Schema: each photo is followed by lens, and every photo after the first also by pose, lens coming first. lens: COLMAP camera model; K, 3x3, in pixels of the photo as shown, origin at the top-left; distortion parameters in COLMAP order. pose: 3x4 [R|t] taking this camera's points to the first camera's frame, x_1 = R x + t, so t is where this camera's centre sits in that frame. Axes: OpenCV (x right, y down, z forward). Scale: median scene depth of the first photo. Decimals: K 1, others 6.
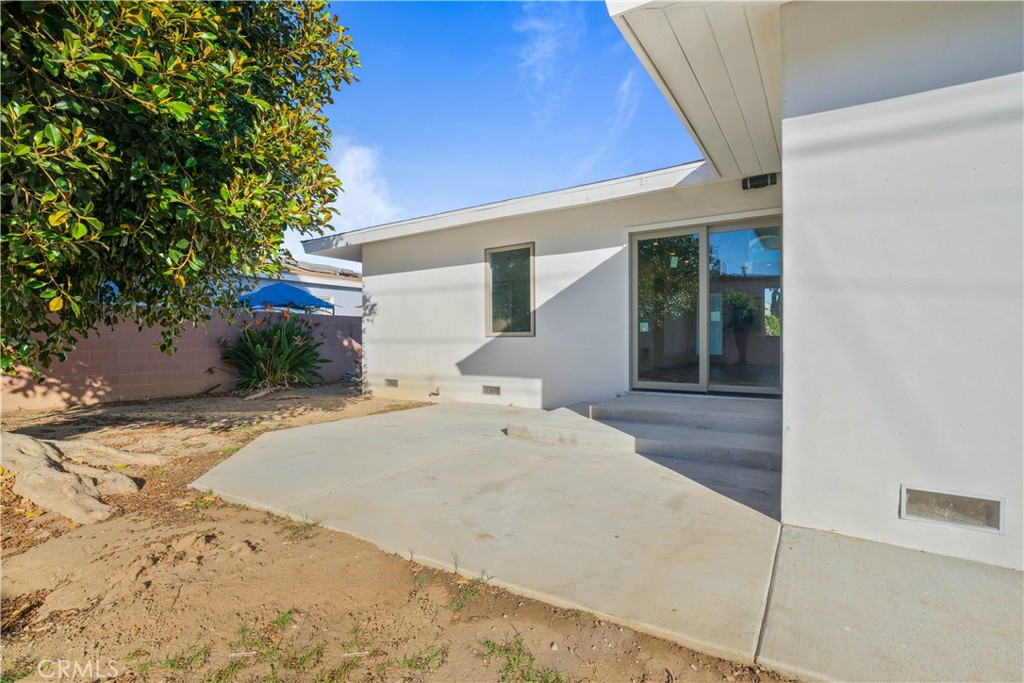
lens RADIAL K [[461.4, 0, 512.6], [0, 461.4, 342.9], [0, 0, 1]] dist [-0.000540, -0.000302]
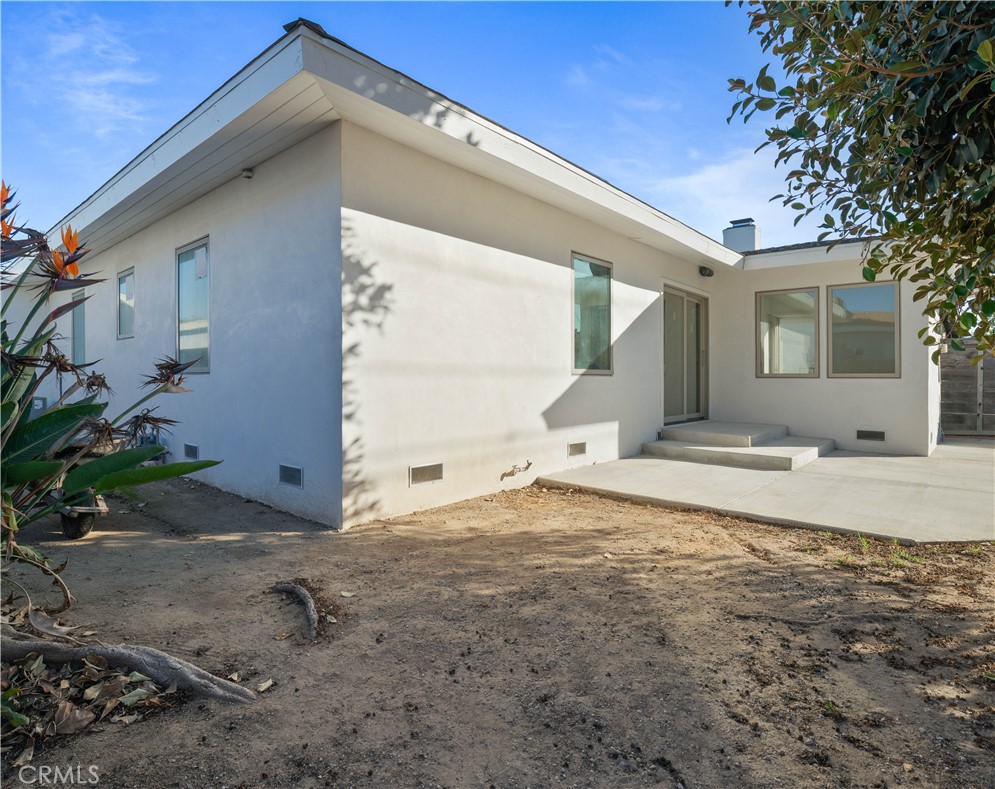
lens RADIAL K [[554.9, 0, 493.2], [0, 554.9, 388.5], [0, 0, 1]] dist [-0.013844, -0.001808]
pose [[0.146061, -0.002253, 0.989273, -0.842689], [0.004654, 0.999988, 0.001591, 0.006097], [-0.989265, 0.004372, 0.146070, 0.920134]]
